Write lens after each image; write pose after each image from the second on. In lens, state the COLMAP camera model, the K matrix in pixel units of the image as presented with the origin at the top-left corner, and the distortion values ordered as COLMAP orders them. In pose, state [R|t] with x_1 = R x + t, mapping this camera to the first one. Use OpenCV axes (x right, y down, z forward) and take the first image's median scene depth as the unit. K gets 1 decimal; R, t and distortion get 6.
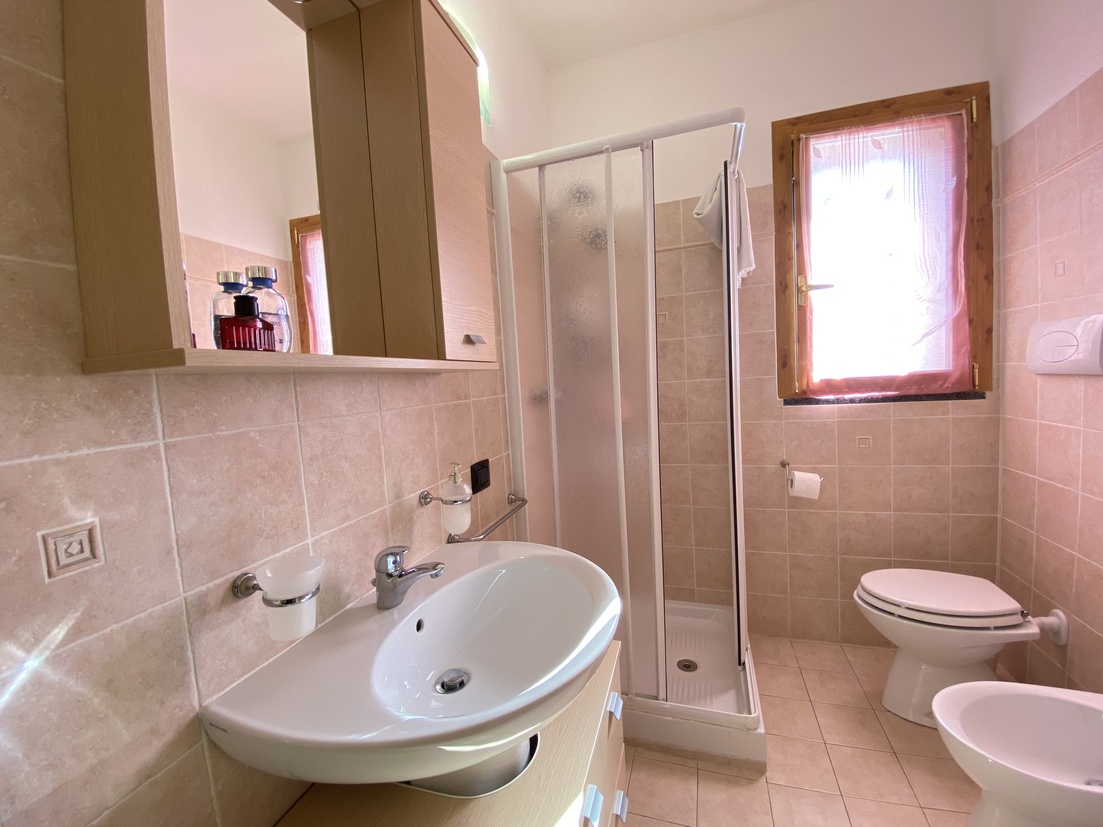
lens RADIAL K [[449.9, 0, 550.1], [0, 449.9, 411.8], [0, 0, 1]] dist [0.015918, -0.020343]
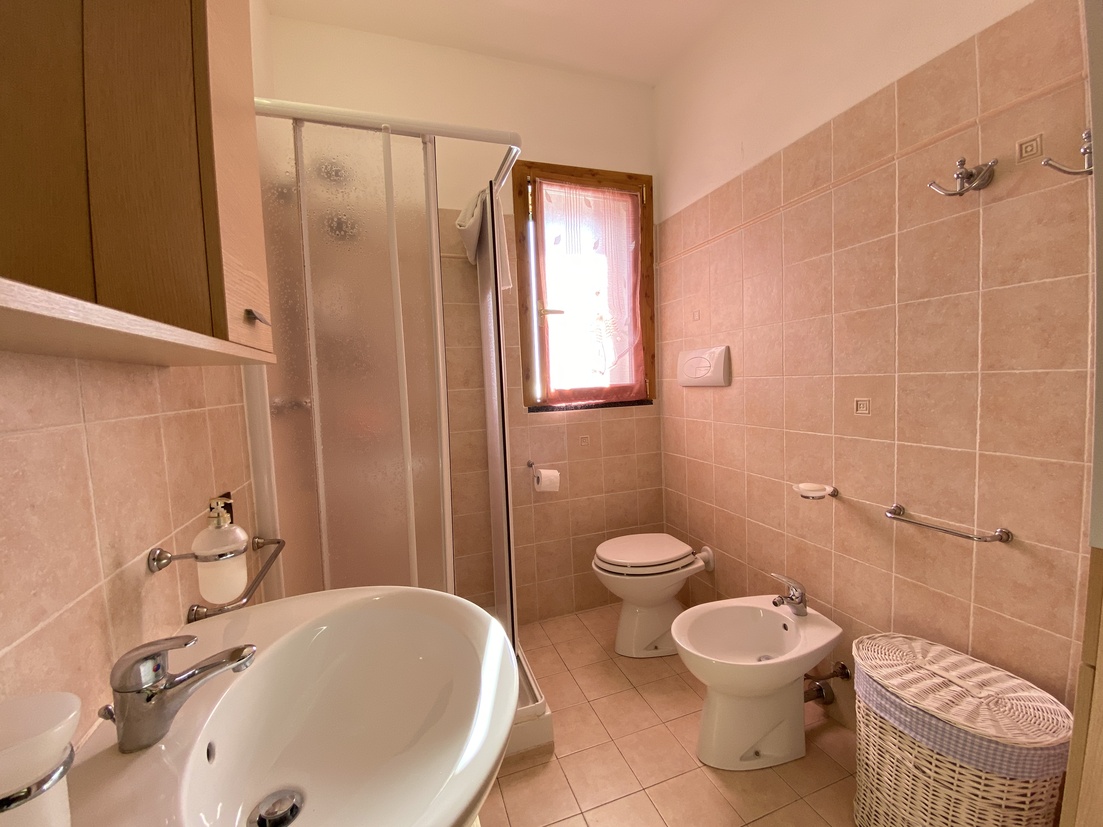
lens RADIAL K [[441.6, 0, 544.5], [0, 441.6, 412.8], [0, 0, 1]] dist [0.046756, -0.041443]
pose [[0.799610, -0.020104, 0.600183, -0.138232], [0.040456, 0.998972, -0.020435, 0.012334], [-0.599156, 0.040621, 0.799601, 0.103099]]
